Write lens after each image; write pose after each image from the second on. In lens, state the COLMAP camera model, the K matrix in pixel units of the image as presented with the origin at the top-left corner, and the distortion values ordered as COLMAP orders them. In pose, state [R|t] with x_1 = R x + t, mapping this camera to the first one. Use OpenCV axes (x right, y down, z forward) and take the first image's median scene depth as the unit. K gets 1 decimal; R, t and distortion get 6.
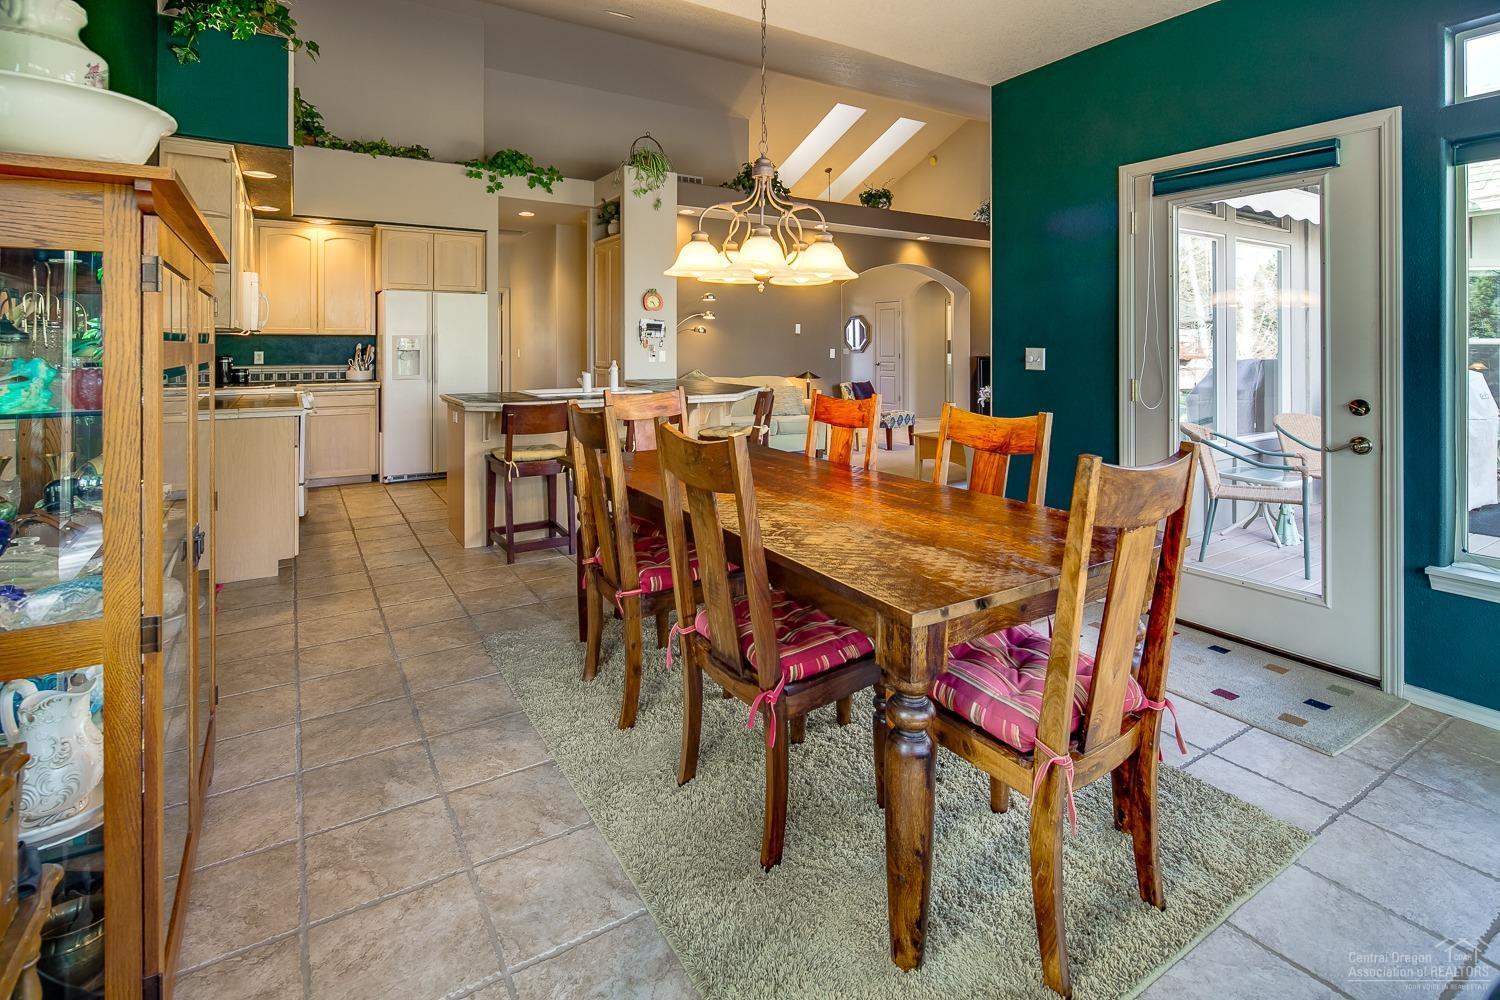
lens RADIAL K [[725.3, 0, 743.1], [0, 725.3, 344.6], [0, 0, 1]] dist [0.002038, -0.002610]
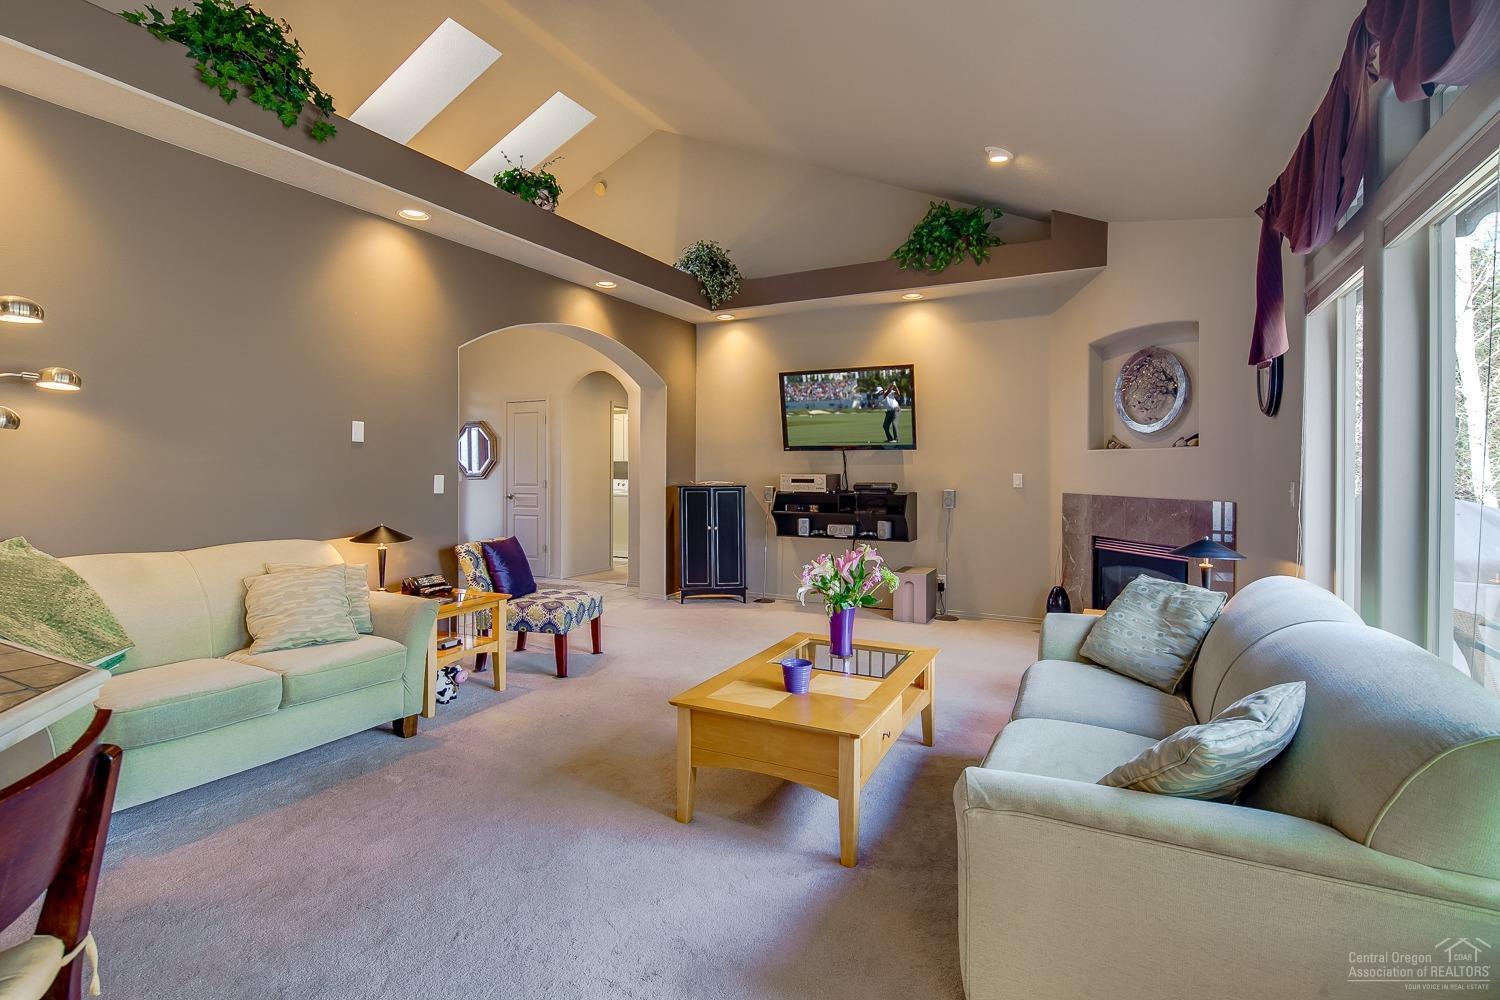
lens RADIAL K [[725.3, 0, 755.9], [0, 725.3, 476.6], [0, 0, 1]] dist [0.002038, -0.002610]
pose [[0.854350, -0.001780, 0.519694, 0.066654], [-0.005642, 0.999903, 0.012699, -0.000861], [-0.519667, -0.013782, 0.854258, 0.611079]]
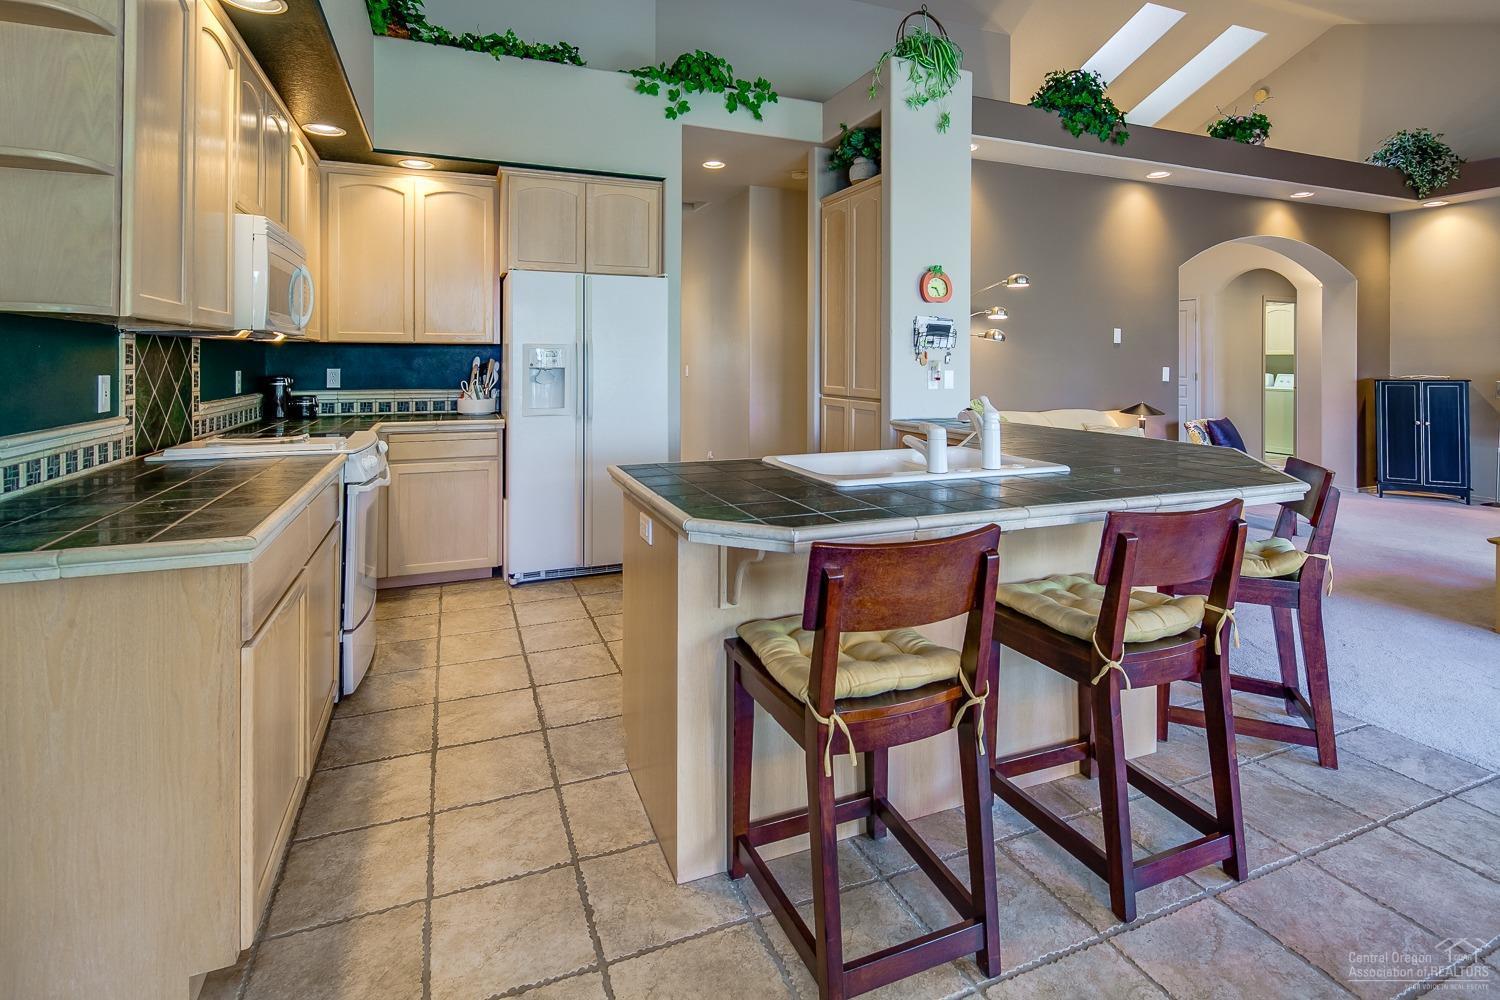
lens RADIAL K [[725.3, 0, 743.2], [0, 725.3, 358.3], [0, 0, 1]] dist [0.002038, -0.002610]
pose [[0.984897, 0.002621, -0.173123, -0.178453], [-0.002779, 0.999996, -0.000670, -0.000531], [0.173121, 0.001141, 0.984900, 0.394240]]
